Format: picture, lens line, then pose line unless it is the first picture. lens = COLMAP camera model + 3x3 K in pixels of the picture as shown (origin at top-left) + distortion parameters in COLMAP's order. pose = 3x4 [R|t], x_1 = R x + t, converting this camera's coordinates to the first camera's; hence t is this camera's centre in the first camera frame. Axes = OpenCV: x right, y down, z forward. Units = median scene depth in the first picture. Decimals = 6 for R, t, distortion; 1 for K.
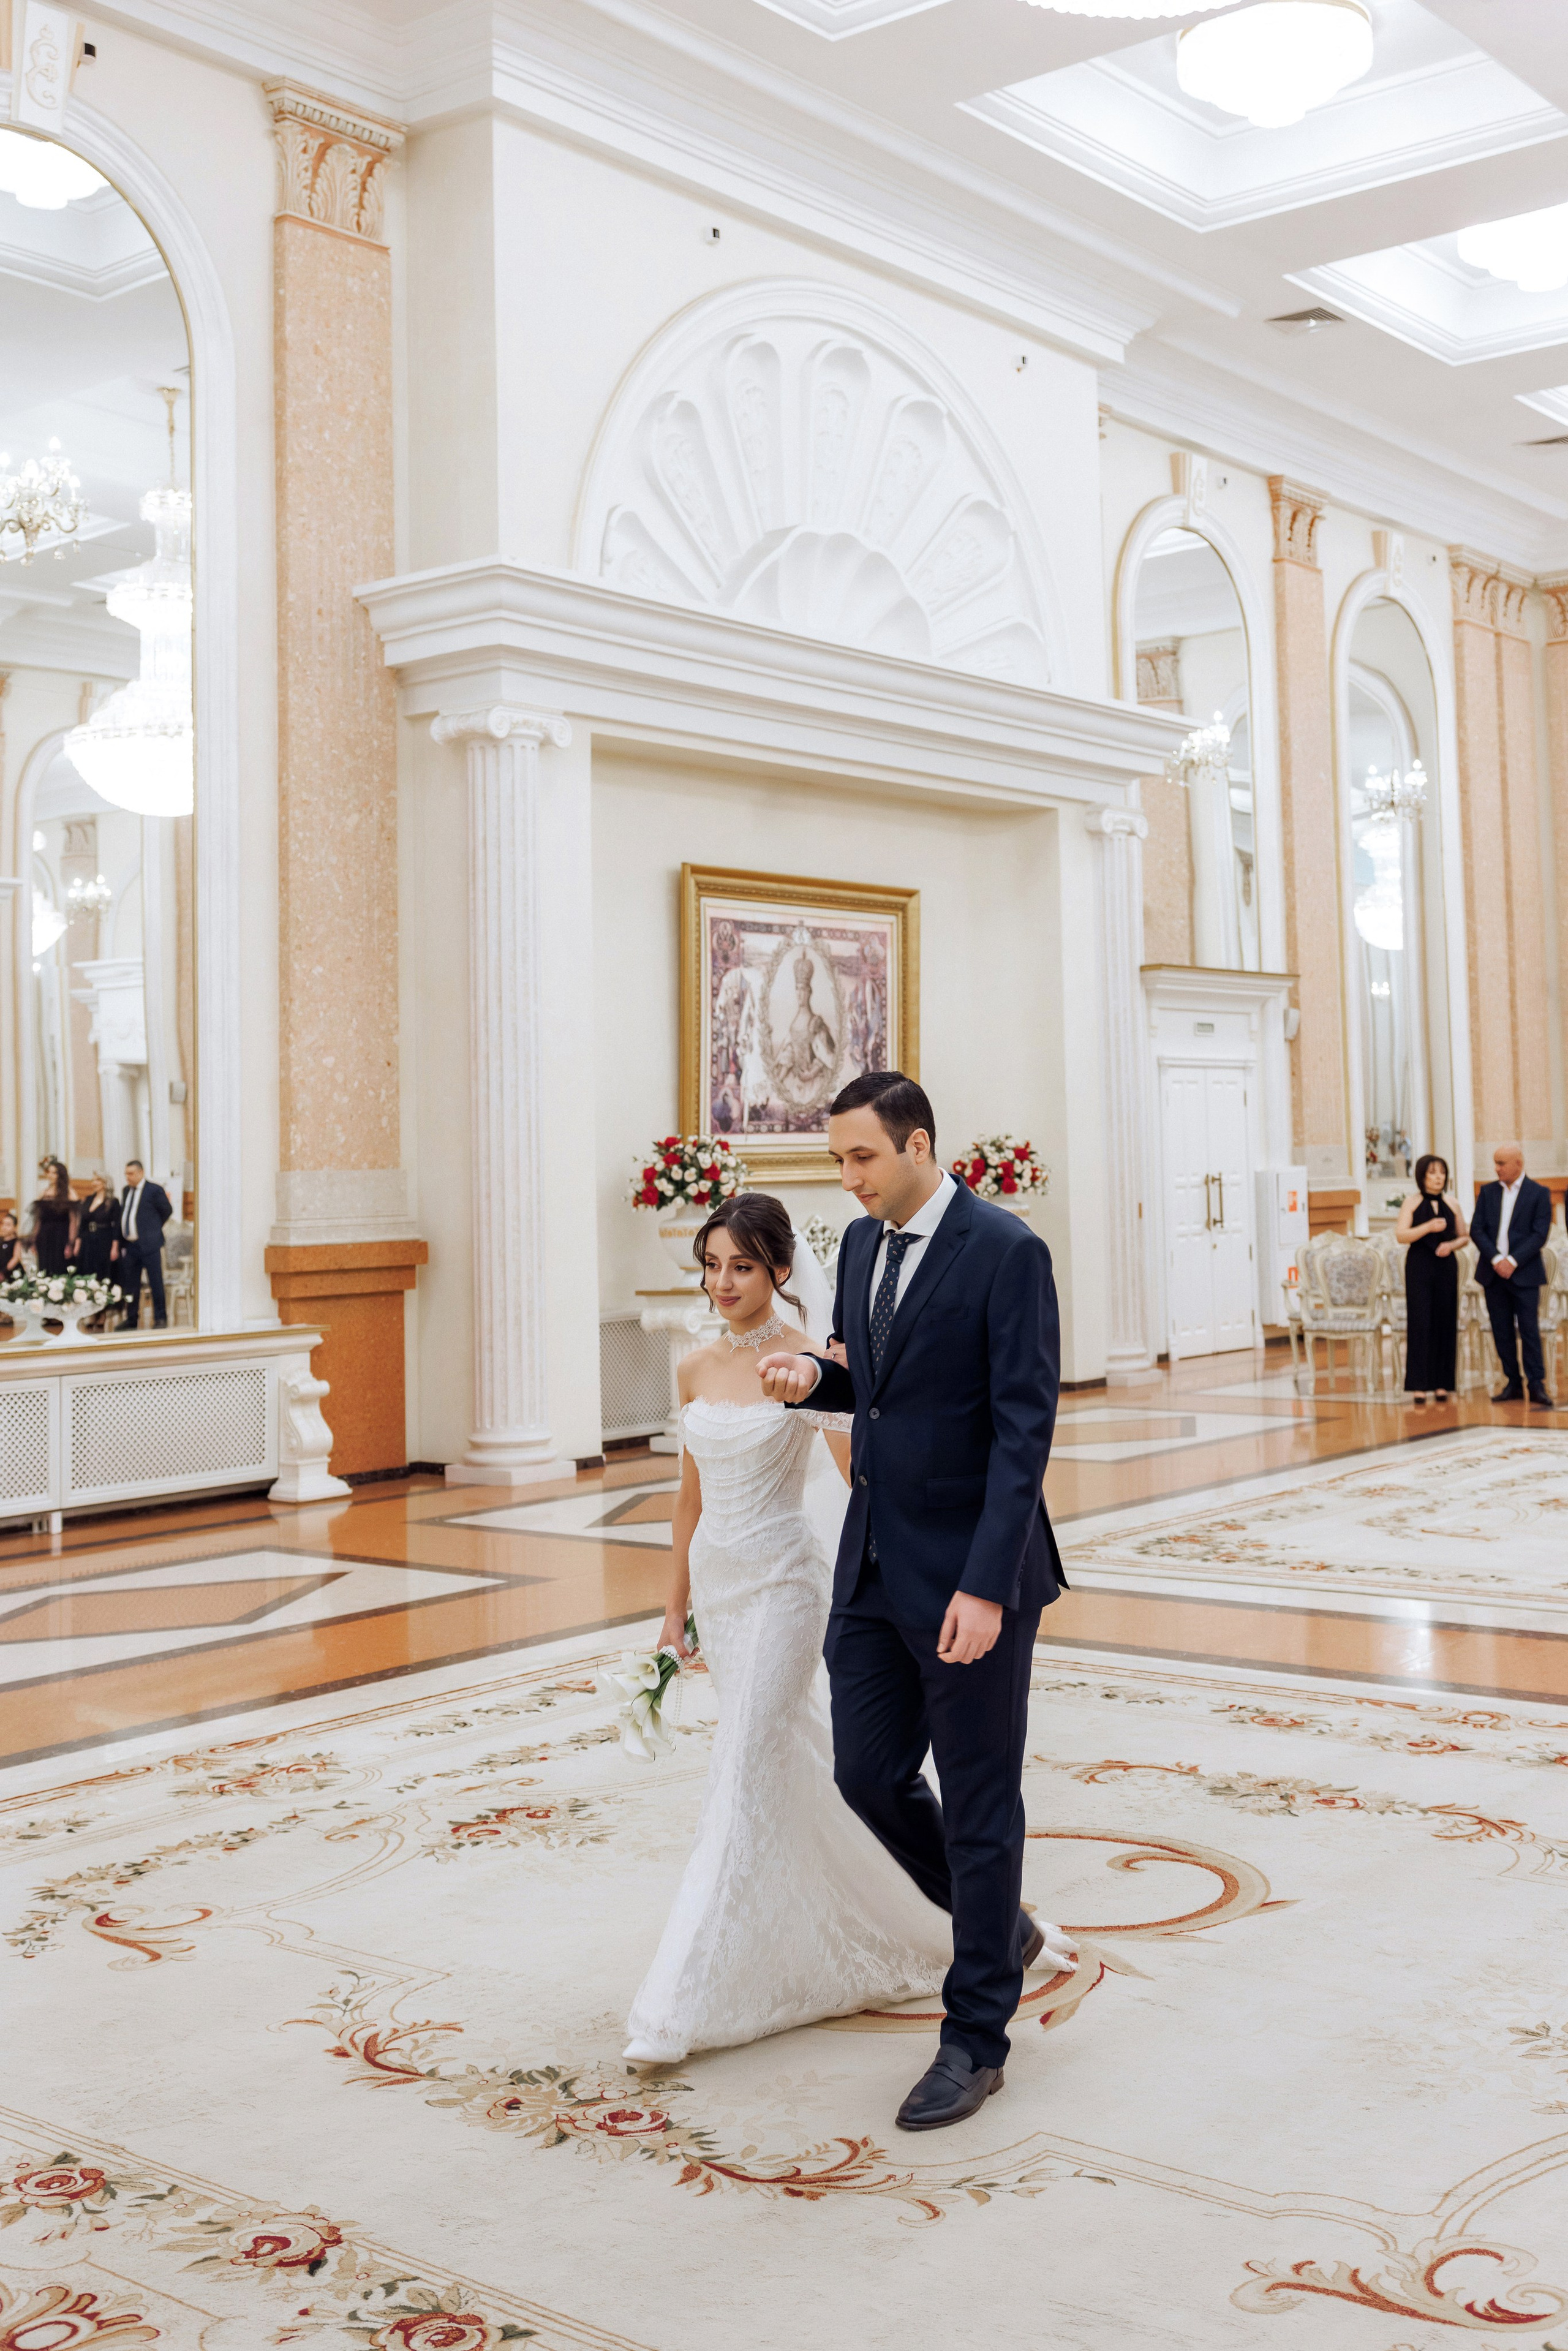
lens RADIAL K [[2563.4, 0, 793.8], [0, 2563.4, 989.3], [0, 0, 1]] dist [-0.004437, -0.025090]
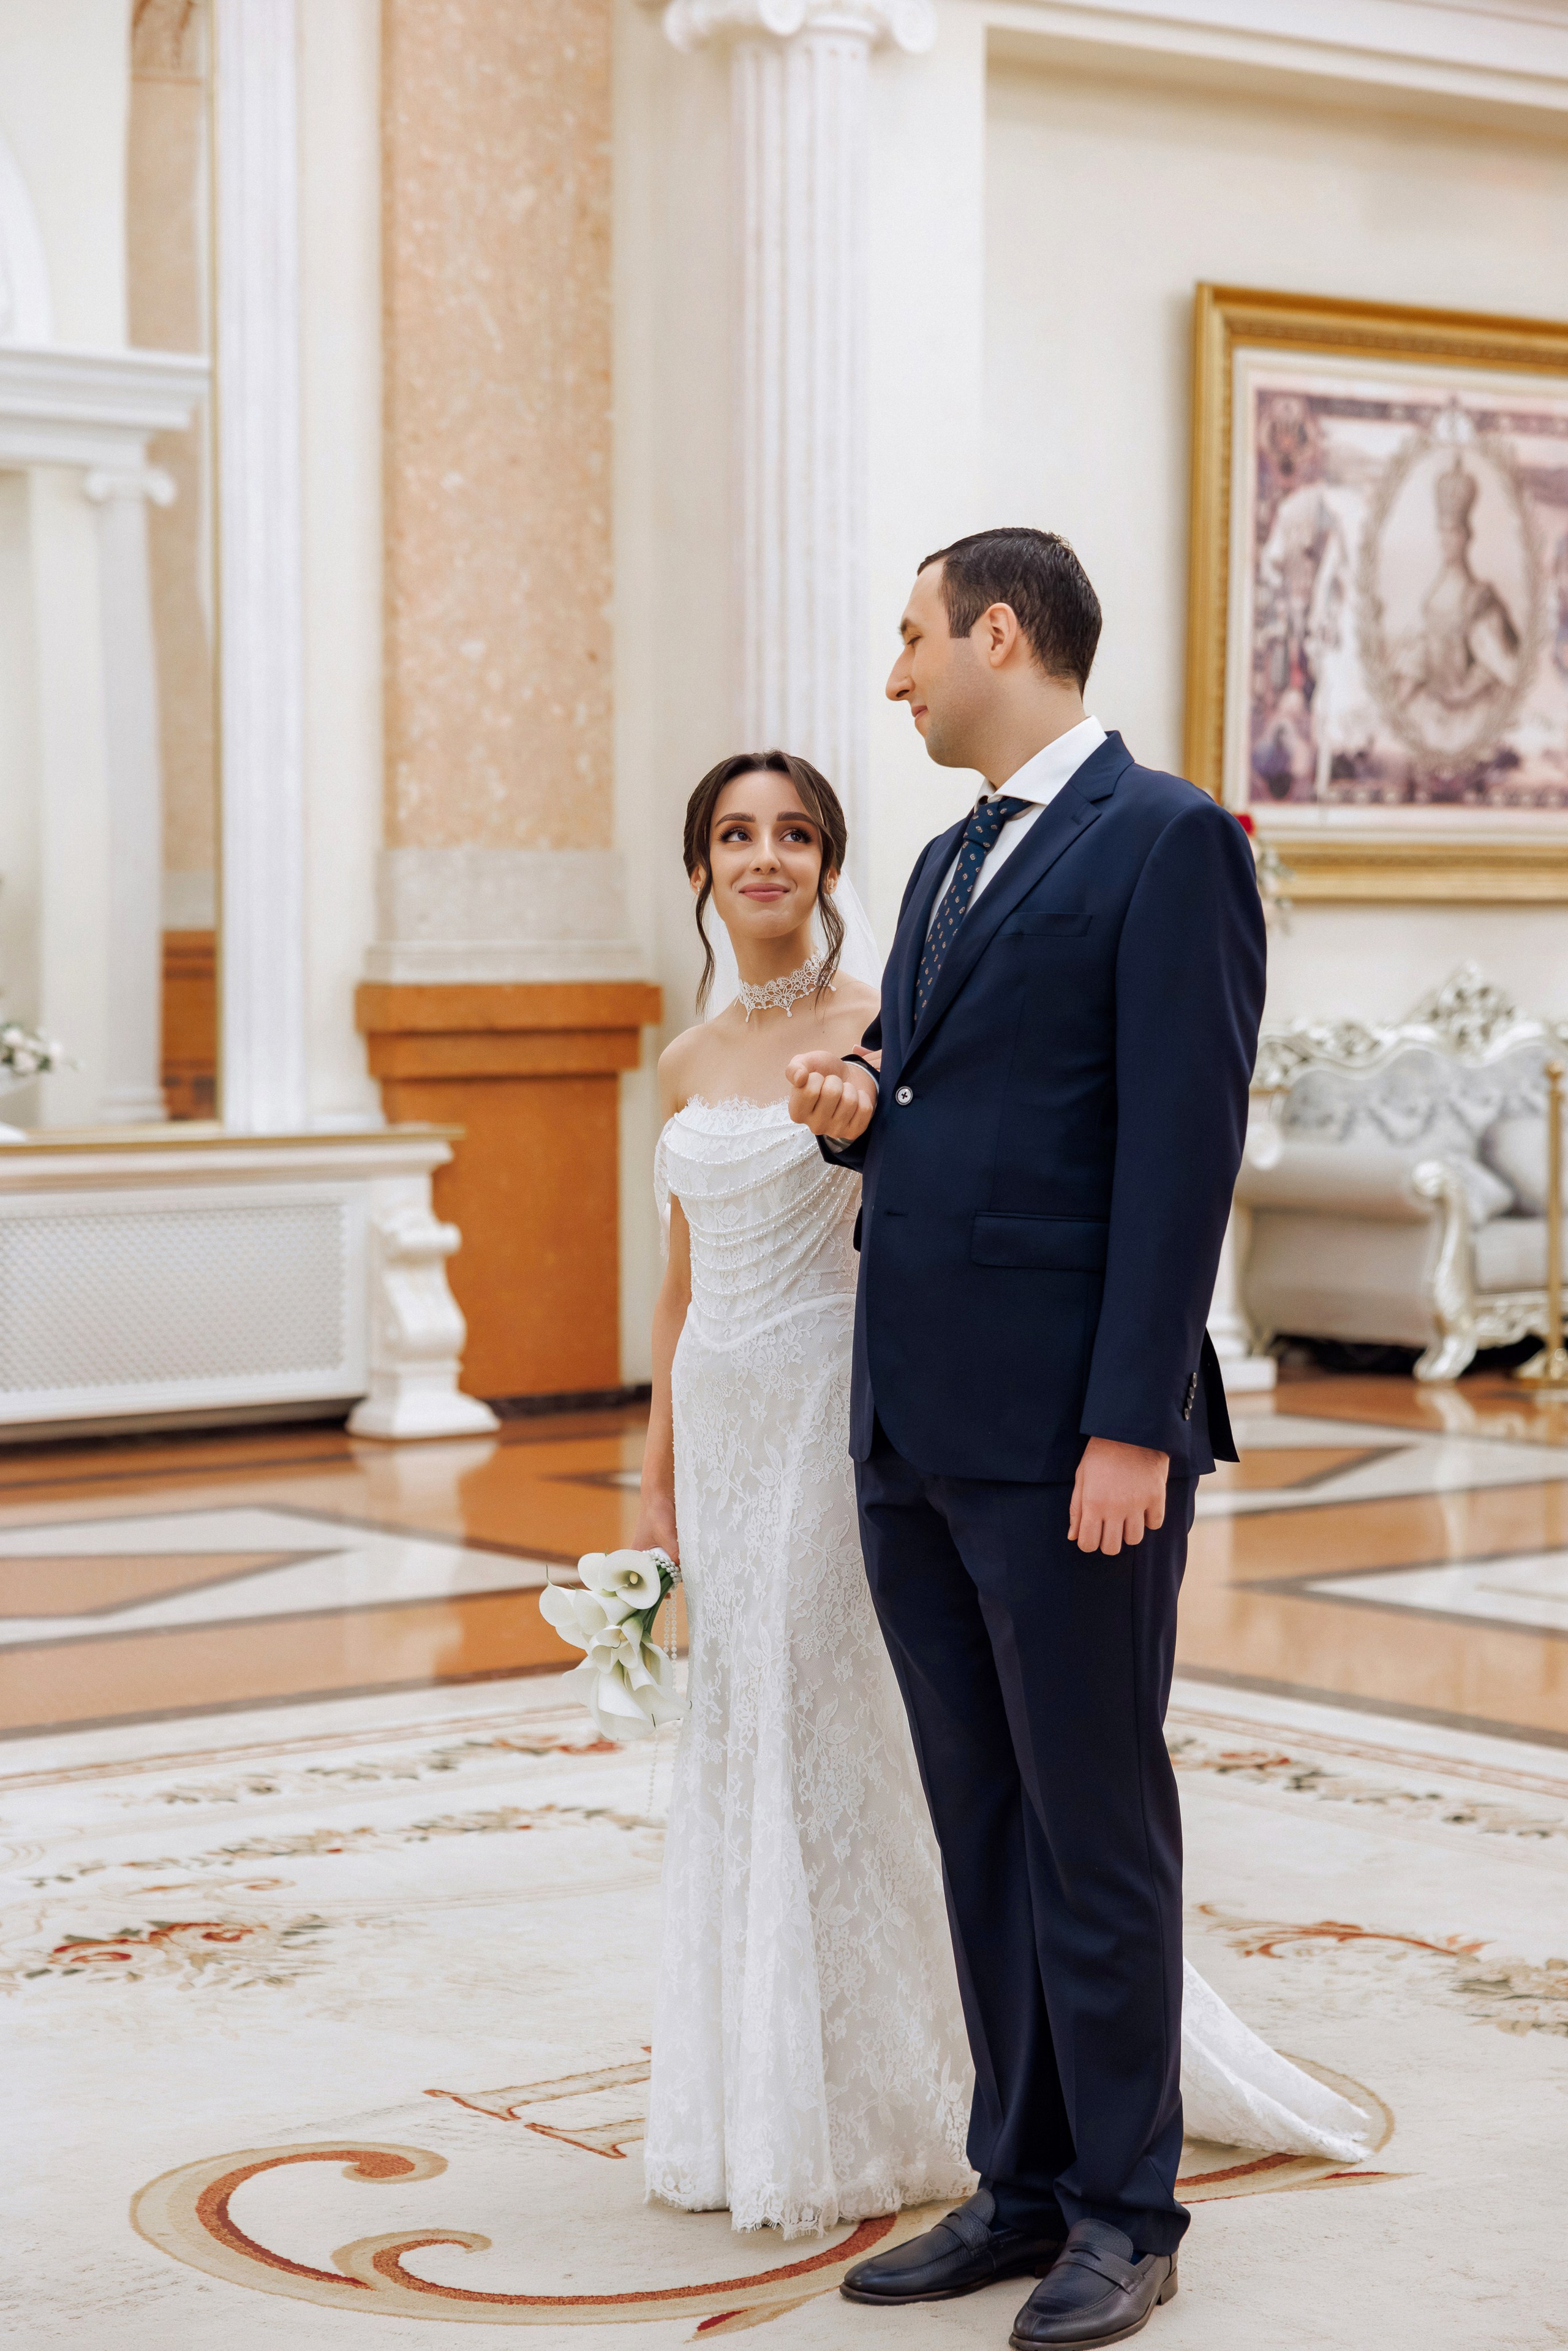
lens RADIAL K [[4724.2, 0, 763.5], [0, 4724.2, 1216.4], [0, 0, 1]] dist [0.021585, 0.054726]
pose [[0.970948, 0.034444, -0.236800, 0.099532], [-0.003445, 0.991495, 0.130096, 0.013664], [0.239267, -0.125501, 0.962809, 0.024733]]
